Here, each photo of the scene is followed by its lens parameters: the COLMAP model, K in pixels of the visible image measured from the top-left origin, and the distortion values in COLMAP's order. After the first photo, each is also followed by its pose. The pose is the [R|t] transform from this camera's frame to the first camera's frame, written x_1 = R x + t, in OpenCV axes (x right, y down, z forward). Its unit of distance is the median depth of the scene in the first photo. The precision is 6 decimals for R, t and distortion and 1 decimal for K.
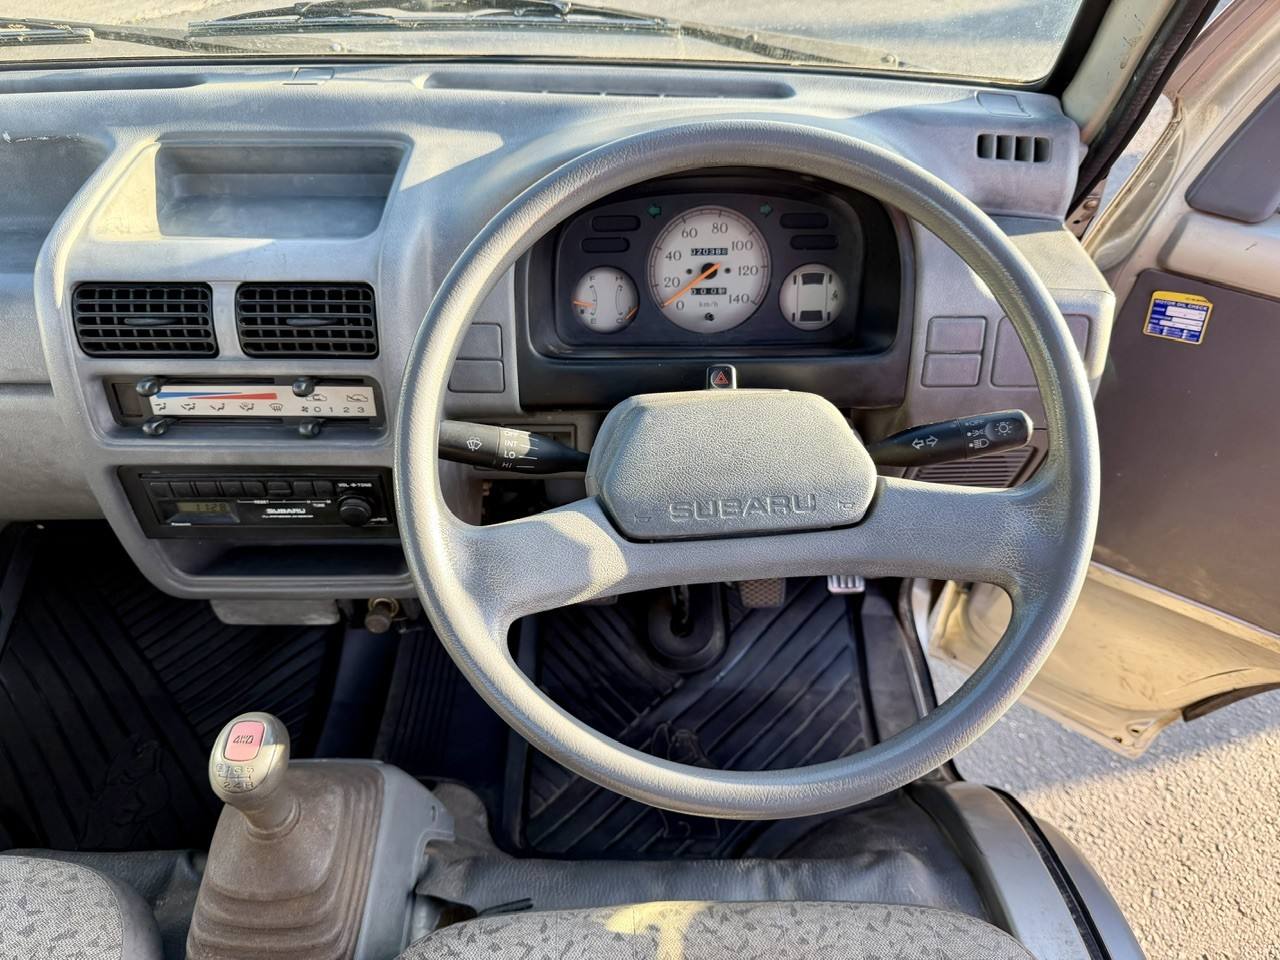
lens RADIAL K [[912.2, 0, 635.9], [0, 912.2, 478.6], [0, 0, 1]] dist [0.041172, -0.046318]
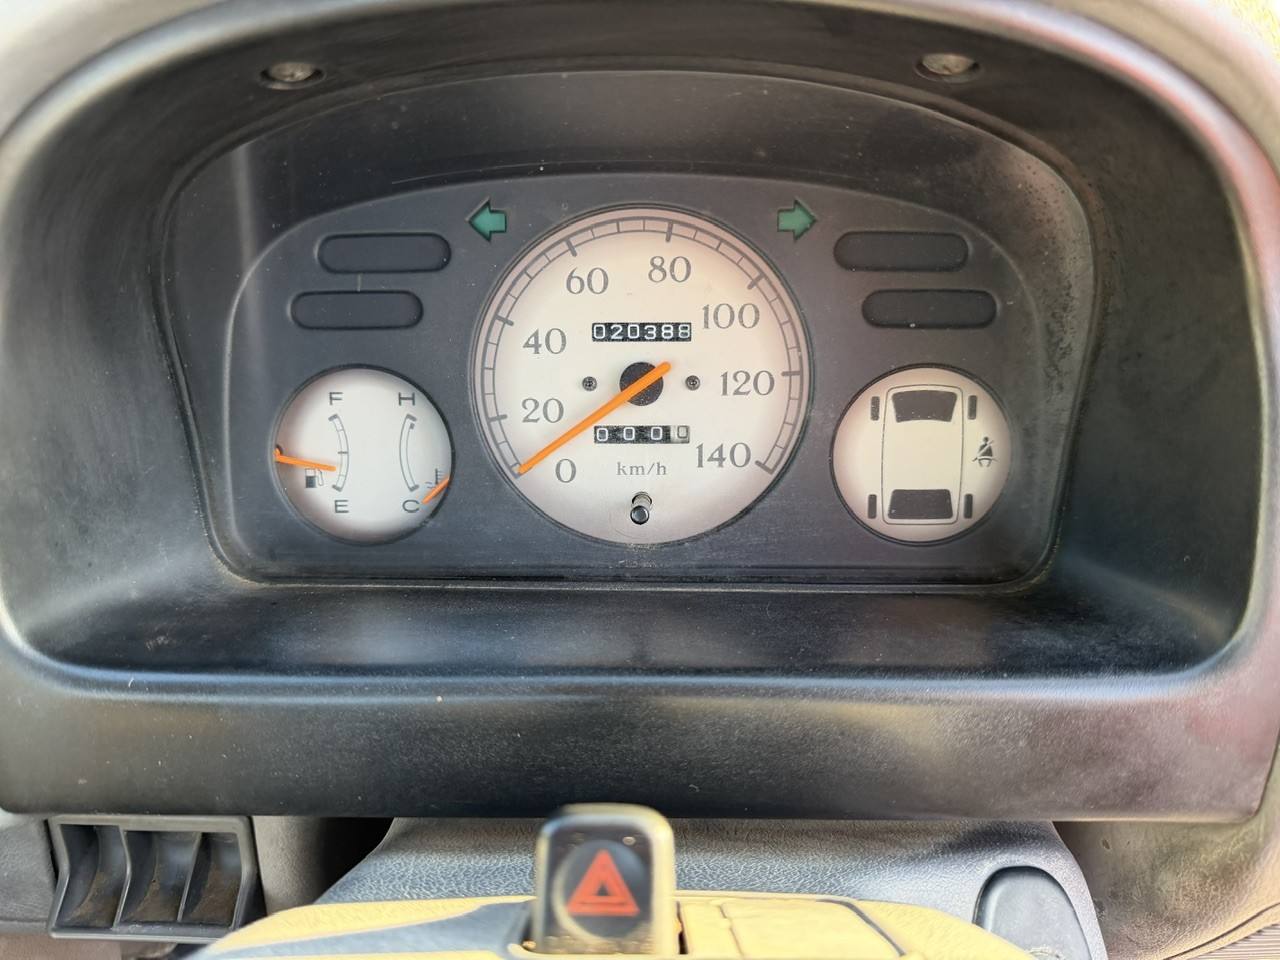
lens RADIAL K [[912.2, 0, 639.8], [0, 912.2, 487.1], [0, 0, 1]] dist [0.041172, -0.046318]
pose [[0.997114, 0.019143, -0.073460, 0.106673], [-0.028030, 0.992143, -0.121932, -0.138177], [0.070549, 0.123639, 0.989816, 0.631778]]
